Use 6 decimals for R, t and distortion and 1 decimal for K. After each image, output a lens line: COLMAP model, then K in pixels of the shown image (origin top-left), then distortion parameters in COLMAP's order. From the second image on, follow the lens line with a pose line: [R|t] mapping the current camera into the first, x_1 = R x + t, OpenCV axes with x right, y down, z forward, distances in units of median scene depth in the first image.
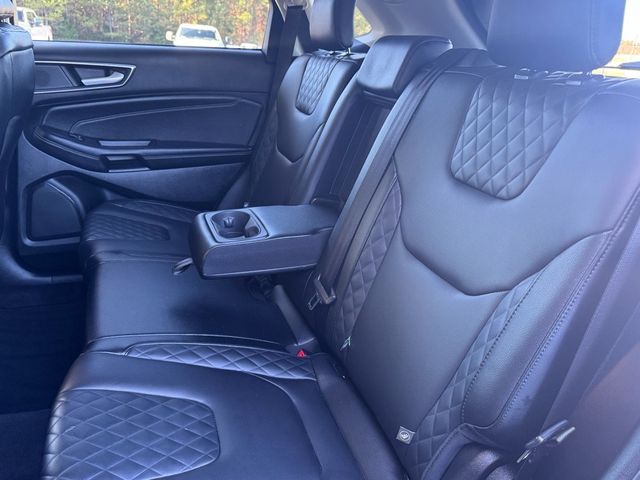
lens RADIAL K [[469.0, 0, 320.4], [0, 469.0, 224.1], [0, 0, 1]] dist [0.065596, -0.120984]
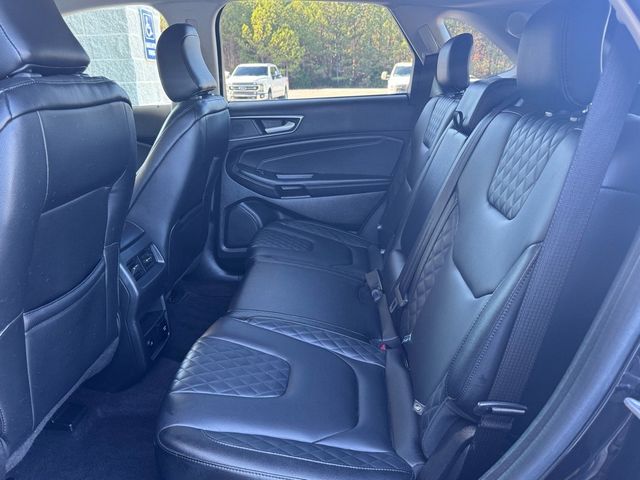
lens RADIAL K [[469.0, 0, 320.4], [0, 469.0, 224.1], [0, 0, 1]] dist [0.065596, -0.120984]
pose [[0.906551, 0.032089, -0.420874, 0.199925], [-0.059290, 0.996901, -0.051703, 0.021057], [0.417911, 0.071825, 0.905644, -0.116104]]
